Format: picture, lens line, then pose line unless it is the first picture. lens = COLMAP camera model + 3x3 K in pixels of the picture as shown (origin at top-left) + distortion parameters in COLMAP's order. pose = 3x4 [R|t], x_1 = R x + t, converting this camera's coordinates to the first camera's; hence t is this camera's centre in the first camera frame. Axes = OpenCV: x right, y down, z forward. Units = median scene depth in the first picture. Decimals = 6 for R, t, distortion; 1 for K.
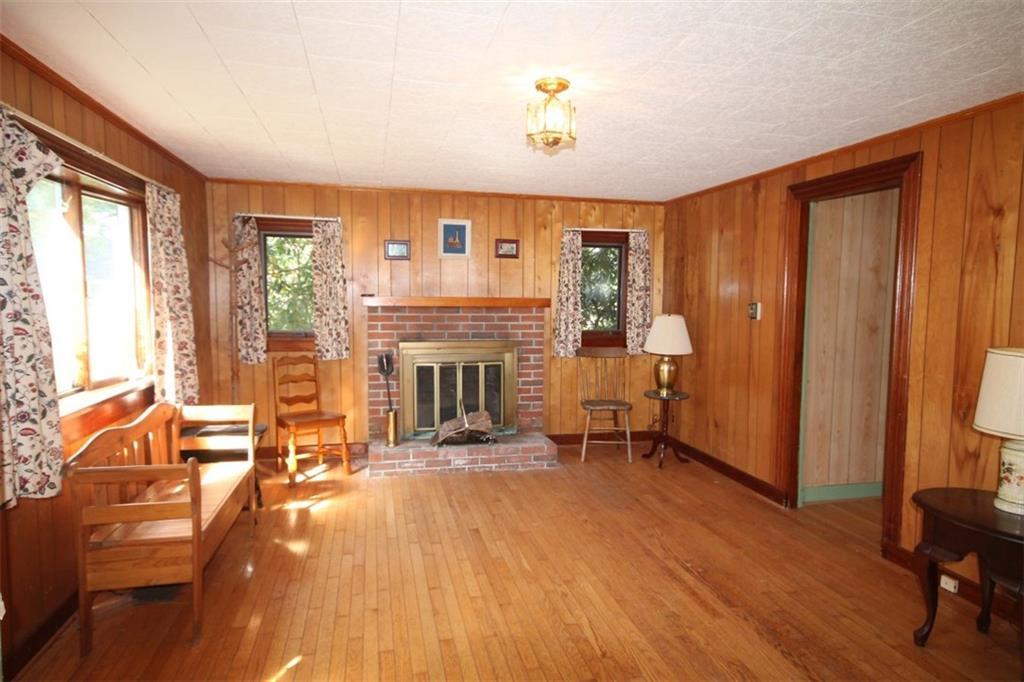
lens RADIAL K [[606.5, 0, 514.5], [0, 606.5, 342.9], [0, 0, 1]] dist [0.003513, 0.000824]
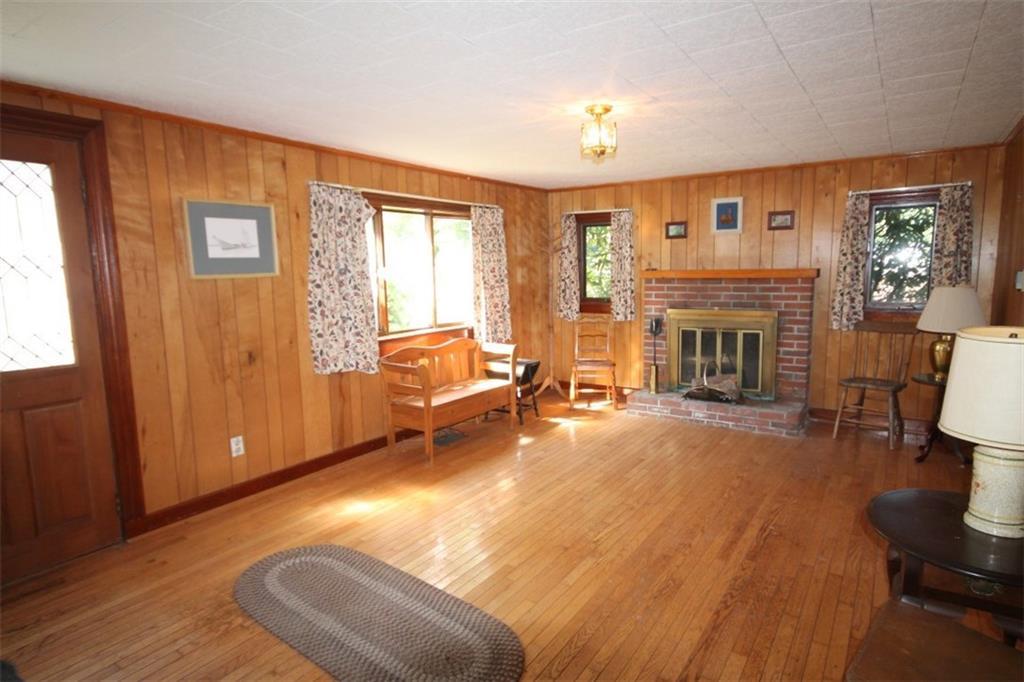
lens RADIAL K [[577.5, 0, 512.0], [0, 577.5, 341.0], [0, 0, 1]] dist [-0.004030, 0.019256]
pose [[0.678358, 0.070101, -0.731380, 0.449809], [-0.032787, 0.997335, 0.065182, -0.001886], [0.734000, -0.020237, 0.678848, 0.004909]]
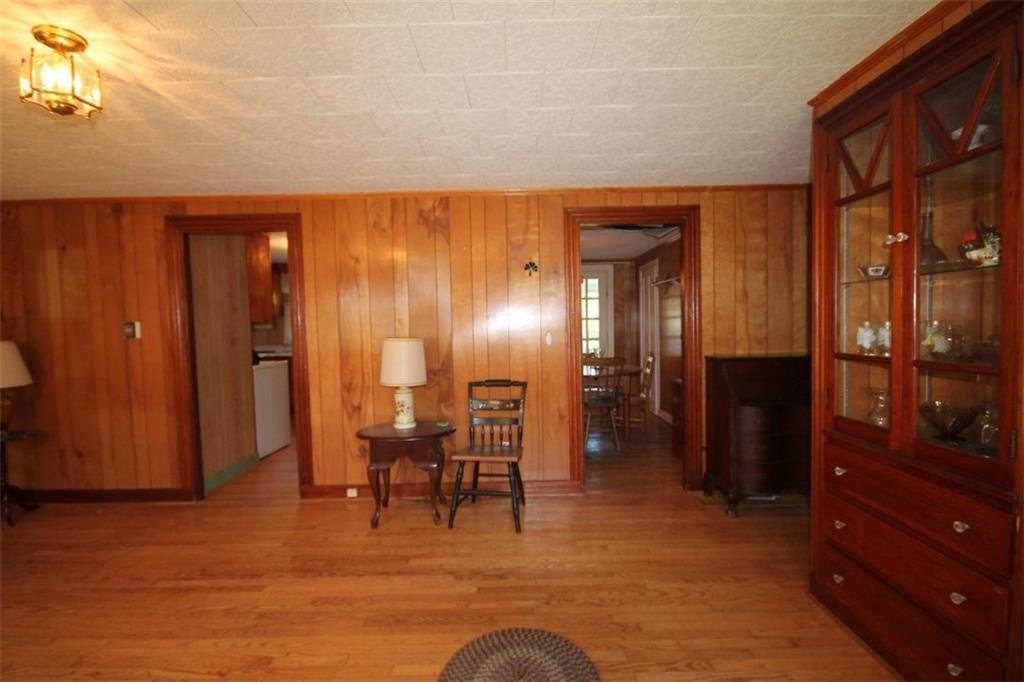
lens RADIAL K [[479.5, 0, 515.7], [0, 479.5, 345.1], [0, 0, 1]] dist [-0.001951, -0.000727]
pose [[0.229512, -0.061132, 0.971384, -0.220580], [0.099888, 0.994235, 0.038969, 0.005527], [-0.968167, 0.088086, 0.234295, 0.158425]]
